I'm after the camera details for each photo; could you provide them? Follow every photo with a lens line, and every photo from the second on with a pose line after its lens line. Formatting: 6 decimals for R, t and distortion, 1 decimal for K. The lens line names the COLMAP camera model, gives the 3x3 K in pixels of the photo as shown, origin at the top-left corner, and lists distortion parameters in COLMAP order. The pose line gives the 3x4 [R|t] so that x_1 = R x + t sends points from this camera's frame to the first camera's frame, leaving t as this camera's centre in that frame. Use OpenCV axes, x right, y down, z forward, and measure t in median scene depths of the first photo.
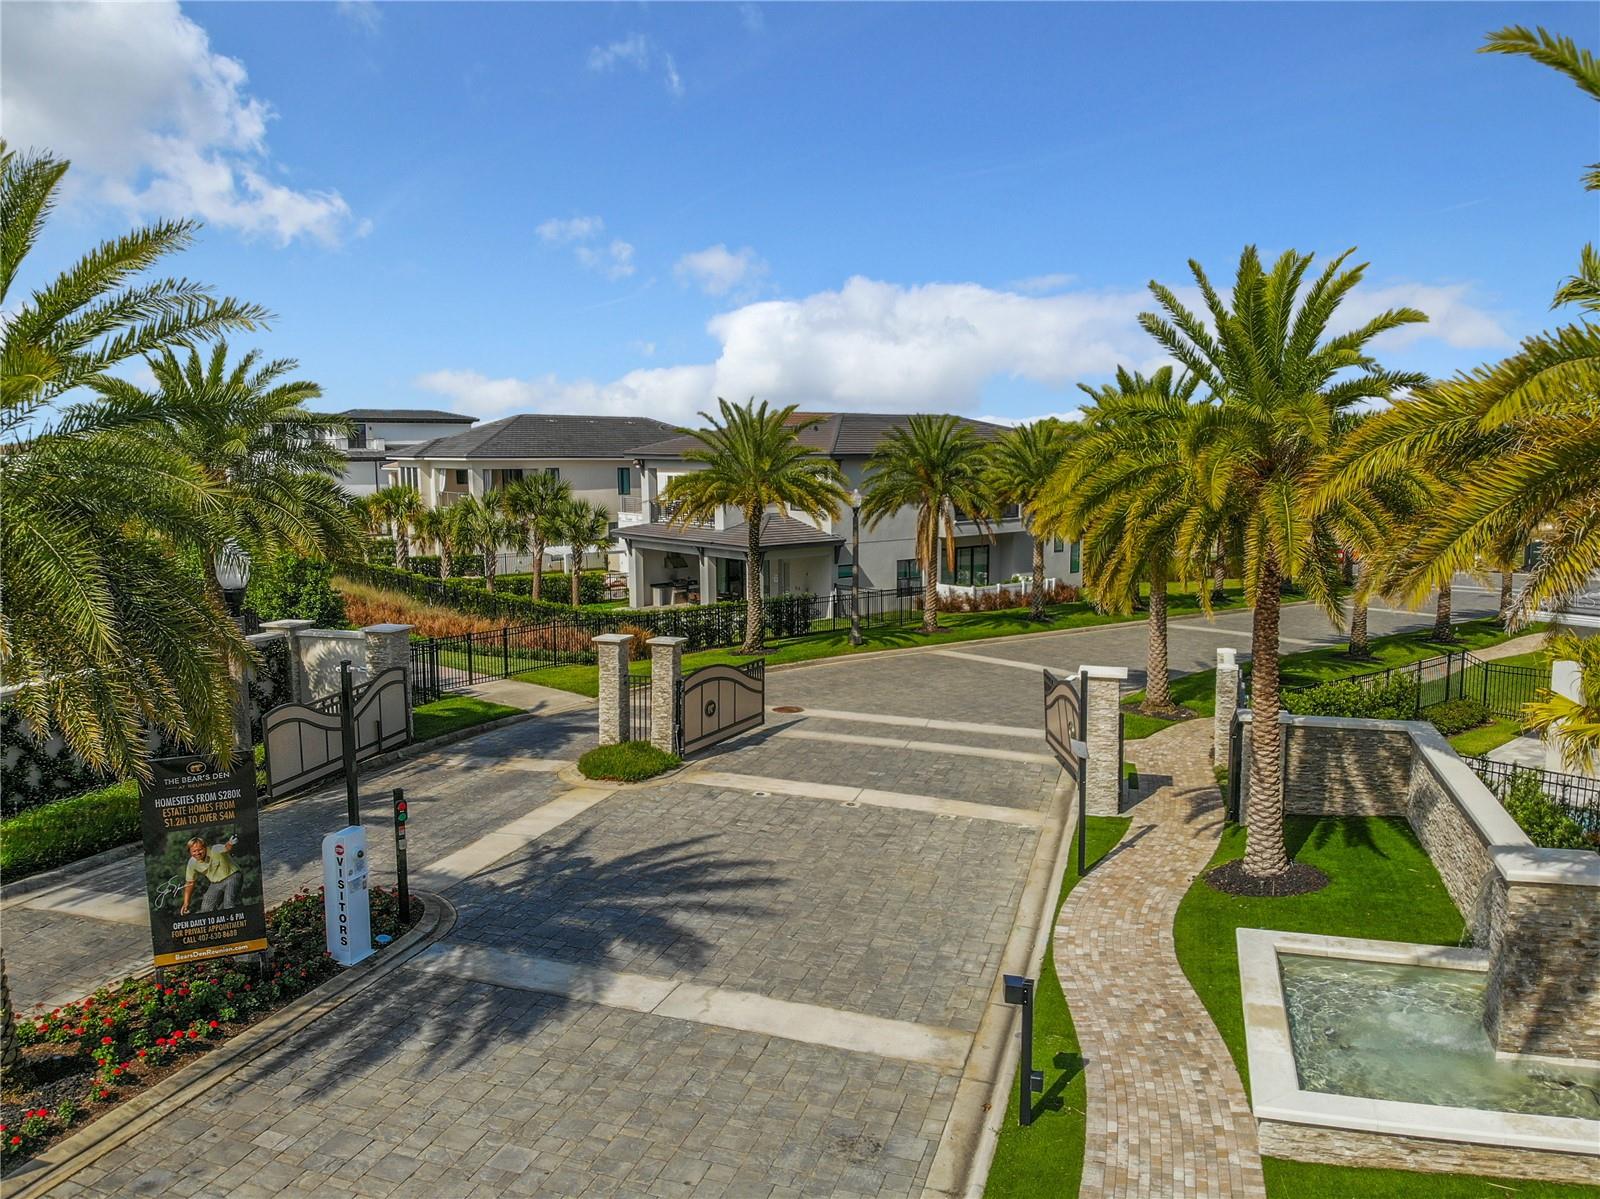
lens RADIAL K [[1193.9, 0, 803.1], [0, 1193.9, 611.4], [0, 0, 1]] dist [0.026635, -0.116375]
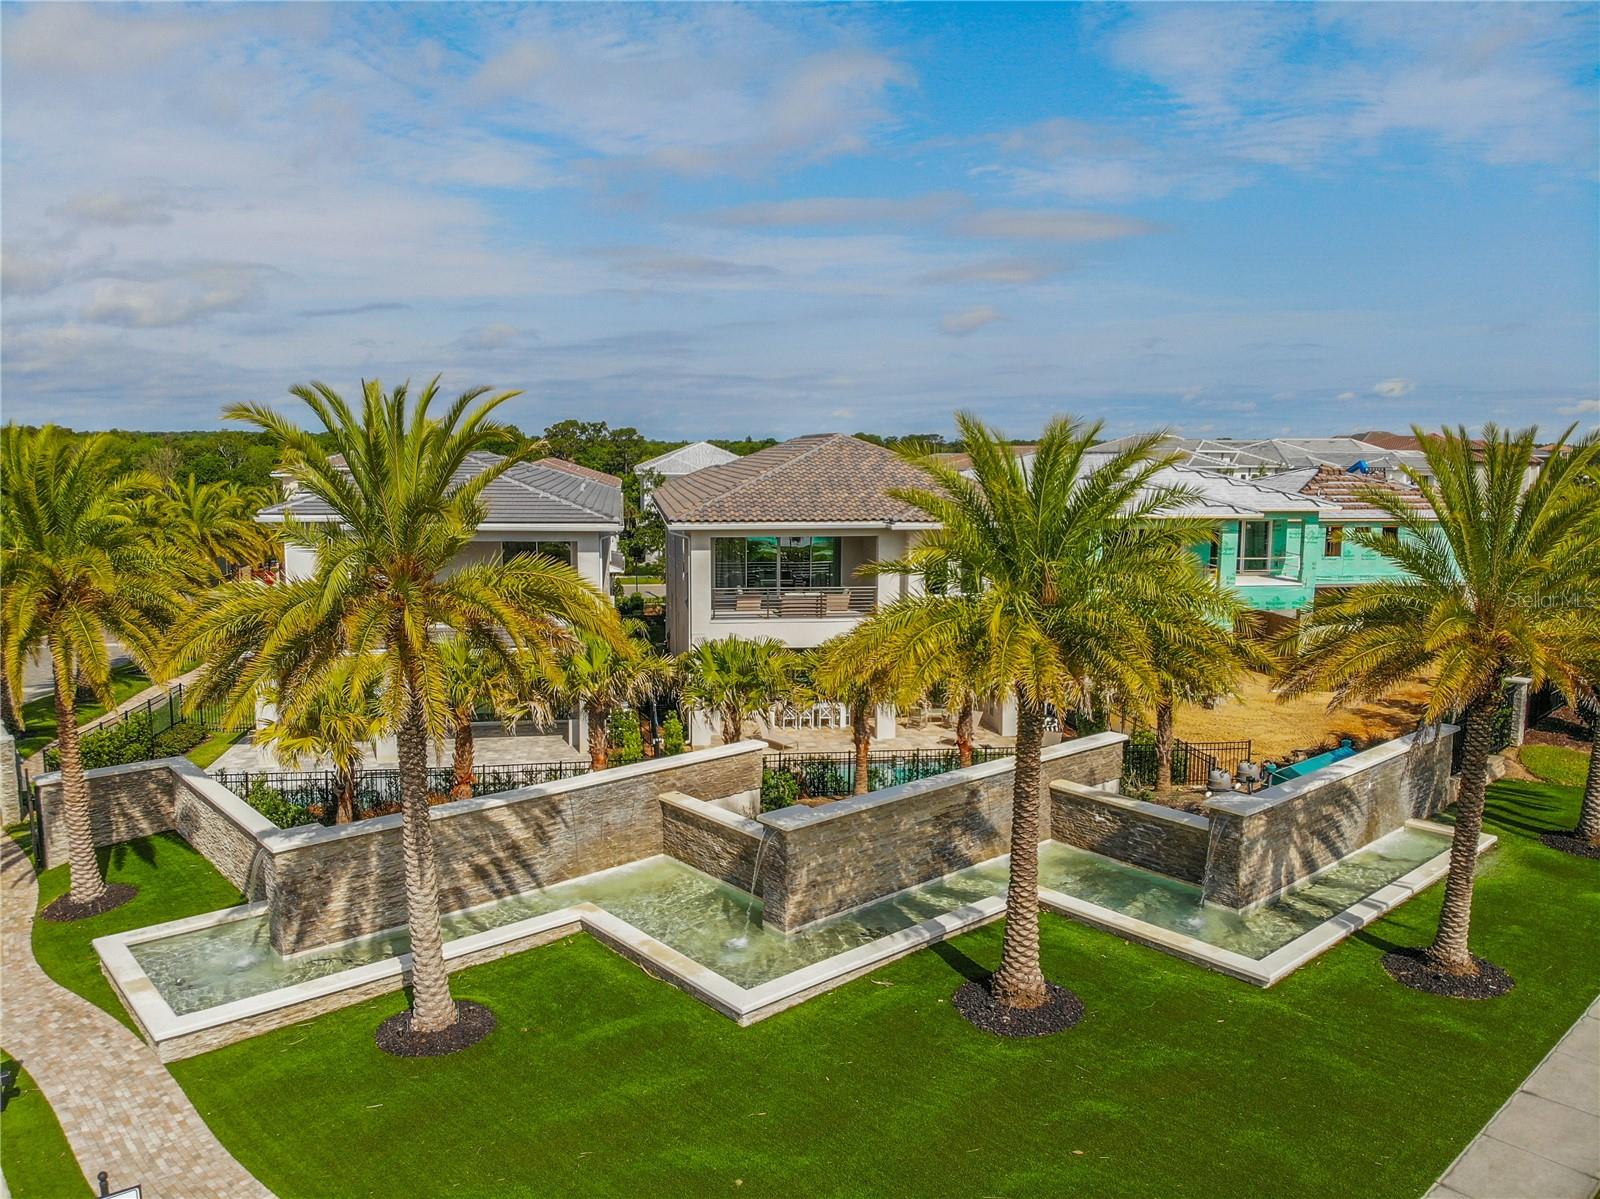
lens RADIAL K [[1193.9, 0, 803.1], [0, 1193.9, 611.4], [0, 0, 1]] dist [0.026635, -0.116375]
pose [[0.515171, -0.106371, 0.850461, -0.304845], [0.102798, 0.992774, 0.061901, -0.101495], [-0.850900, 0.055537, 0.522383, -0.392718]]
